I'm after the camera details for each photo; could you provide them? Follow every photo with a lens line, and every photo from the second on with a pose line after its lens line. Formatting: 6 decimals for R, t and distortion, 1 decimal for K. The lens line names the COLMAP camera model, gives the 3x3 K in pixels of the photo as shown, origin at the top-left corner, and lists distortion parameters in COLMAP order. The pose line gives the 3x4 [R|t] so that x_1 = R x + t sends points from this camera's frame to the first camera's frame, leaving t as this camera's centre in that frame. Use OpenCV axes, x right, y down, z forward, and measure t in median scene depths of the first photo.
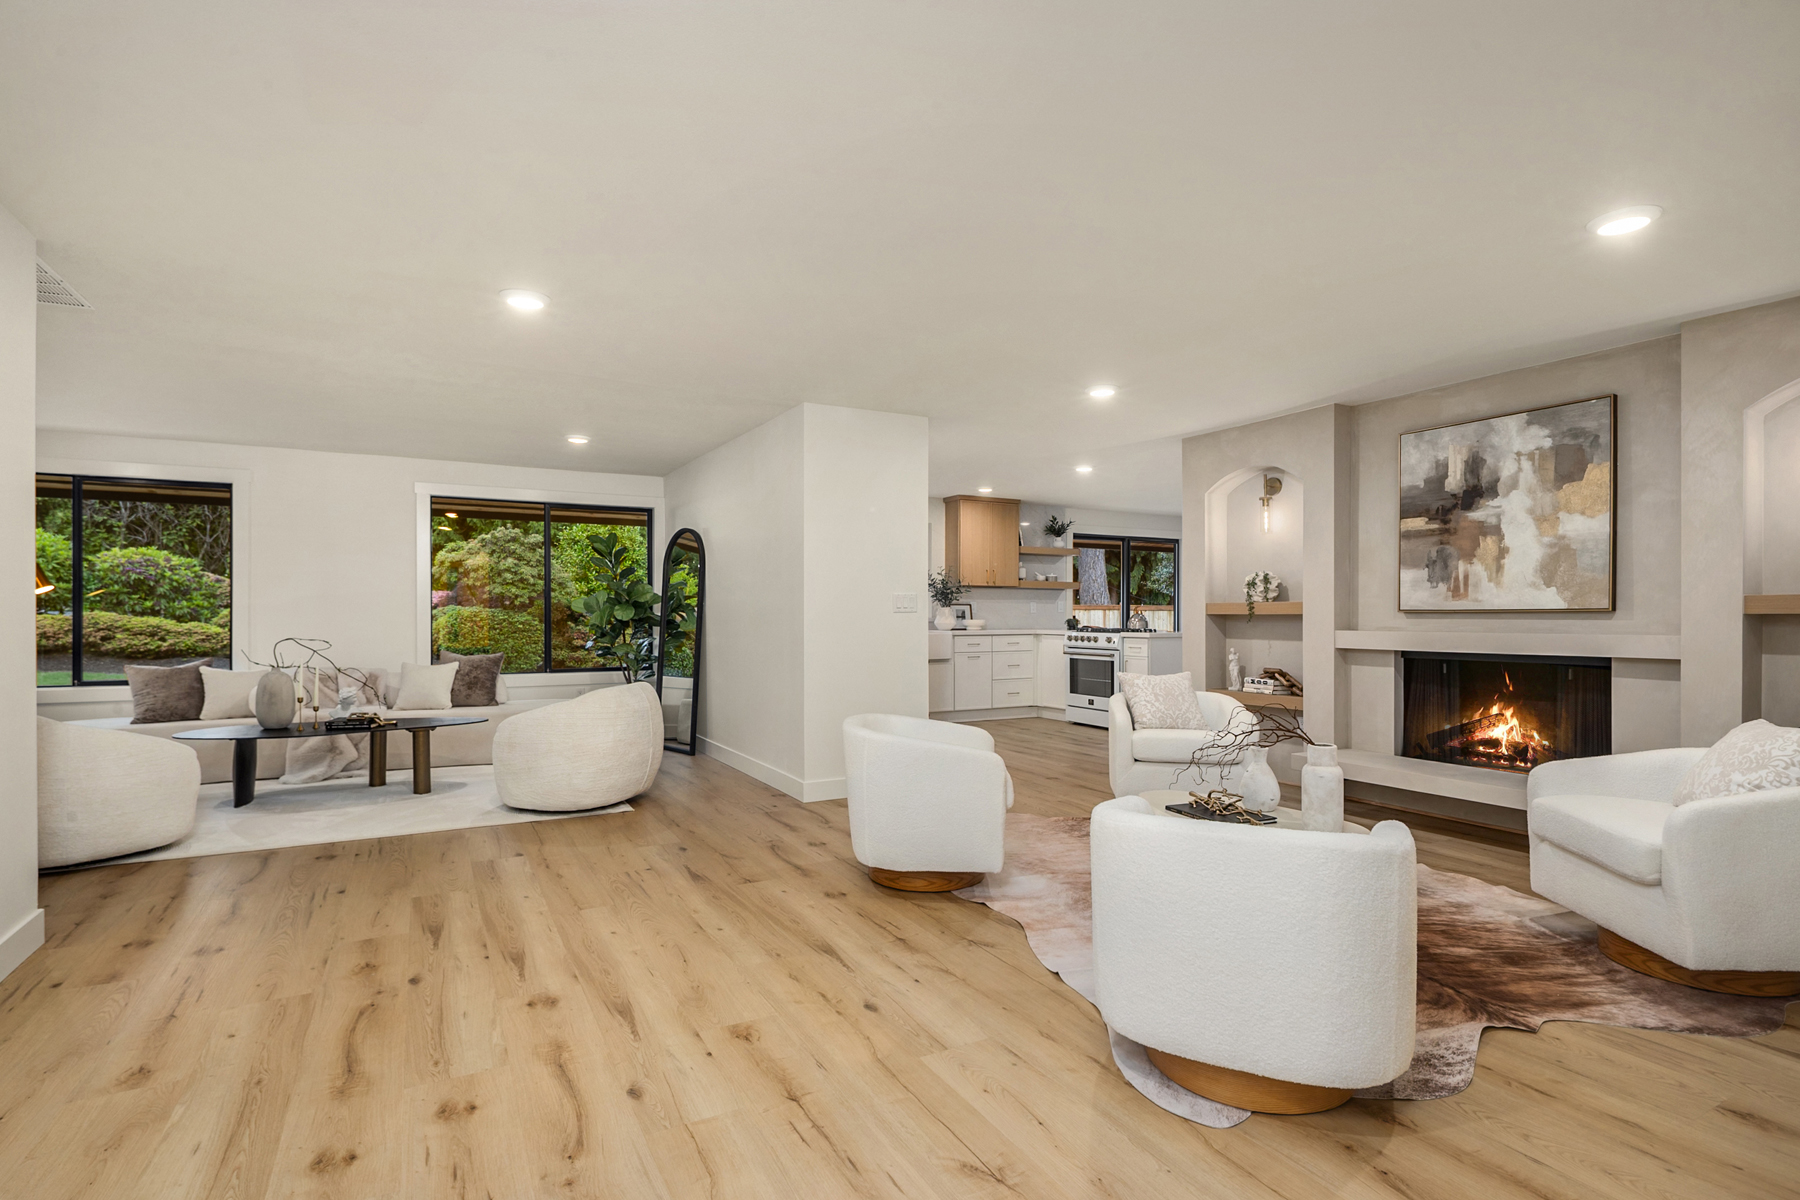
lens RADIAL K [[862.7, 0, 900.0], [0, 862.7, 600.0], [0, 0, 1]] dist [0.001021, -0.000683]
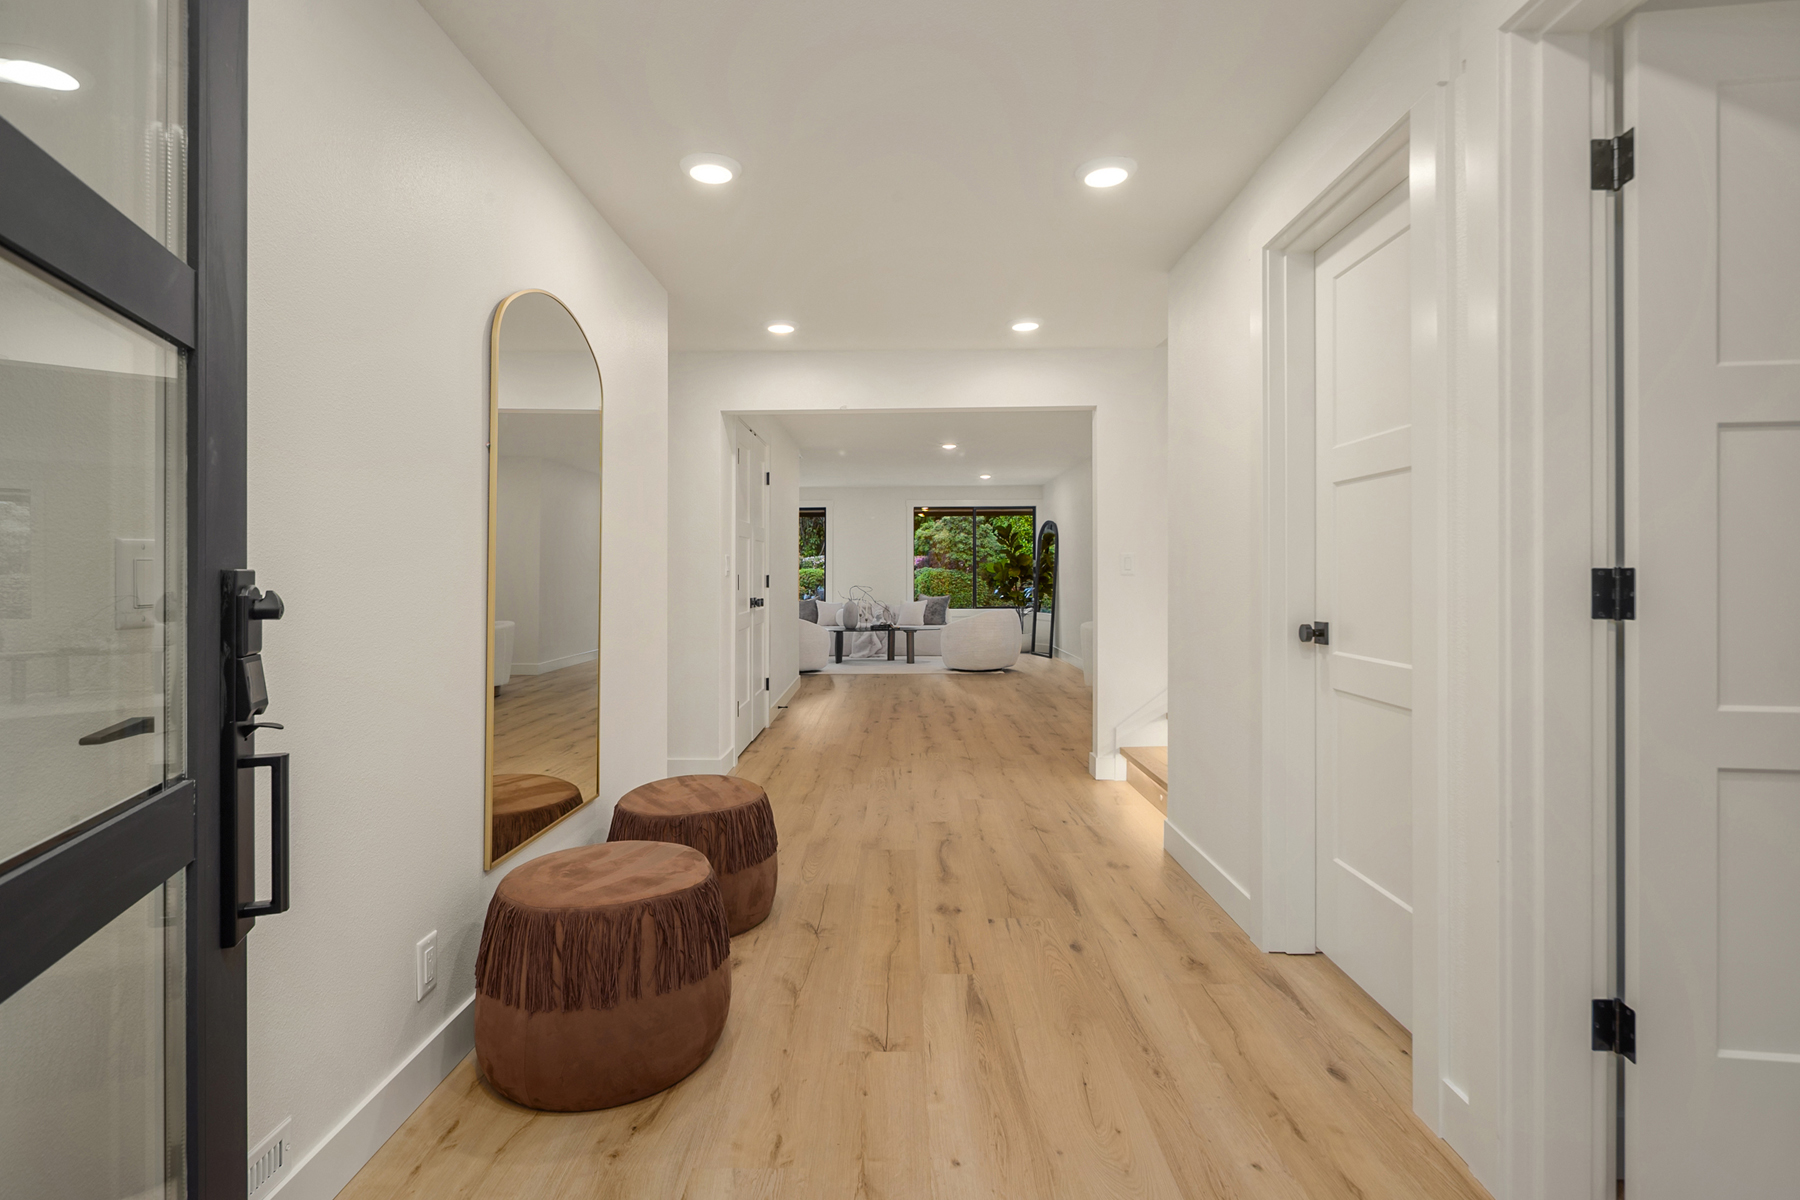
lens RADIAL K [[862.7, 0, 900.0], [0, 862.7, 600.0], [0, 0, 1]] dist [0.001021, -0.000683]
pose [[0.871764, 0.010072, -0.489823, 0.294885], [0.013972, 0.998871, 0.045406, -0.011006], [0.489727, -0.046426, 0.870639, -0.547307]]
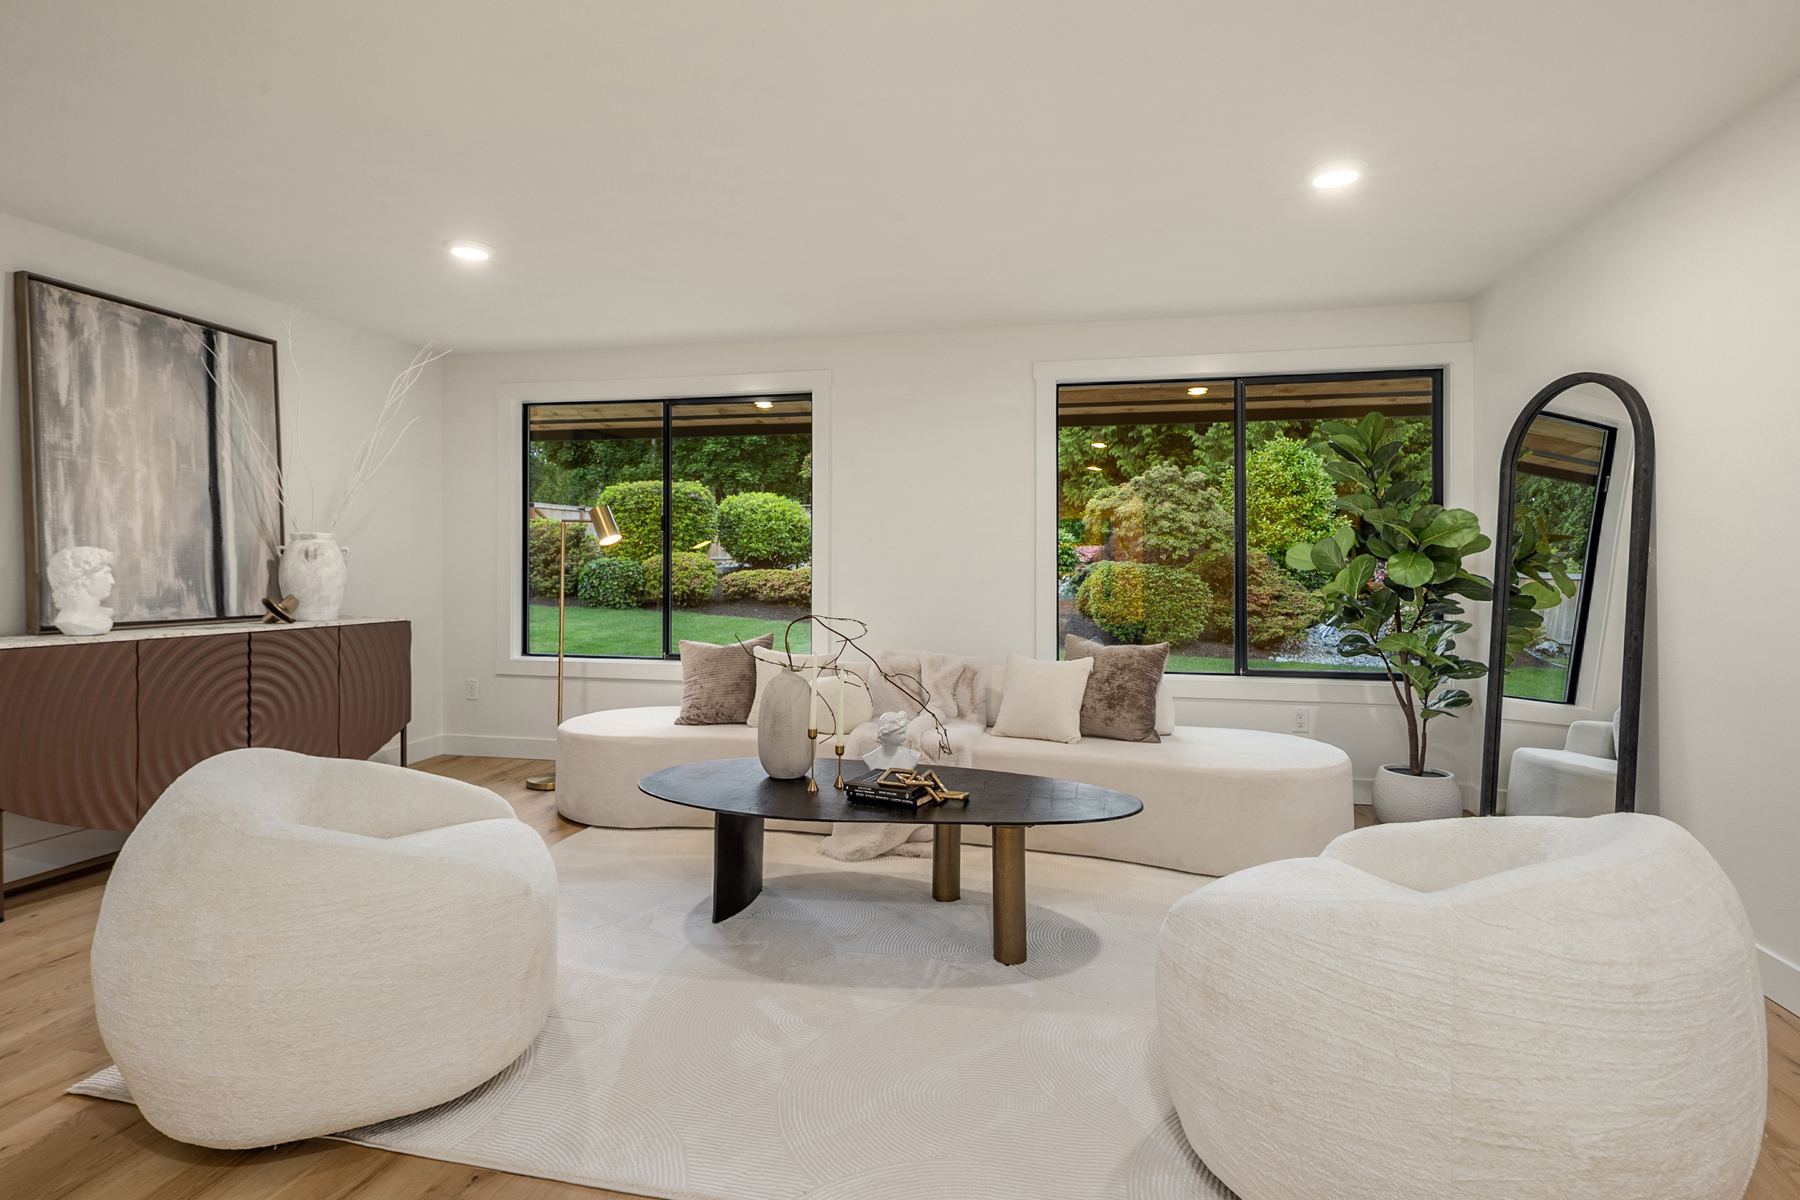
lens RADIAL K [[862.7, 0, 900.0], [0, 862.7, 600.0], [0, 0, 1]] dist [0.001021, -0.000683]
pose [[0.753380, 0.025349, -0.657097, -0.209670], [0.008355, 0.998807, 0.048111, 0.005795], [0.657533, -0.041736, 0.752269, 0.436281]]
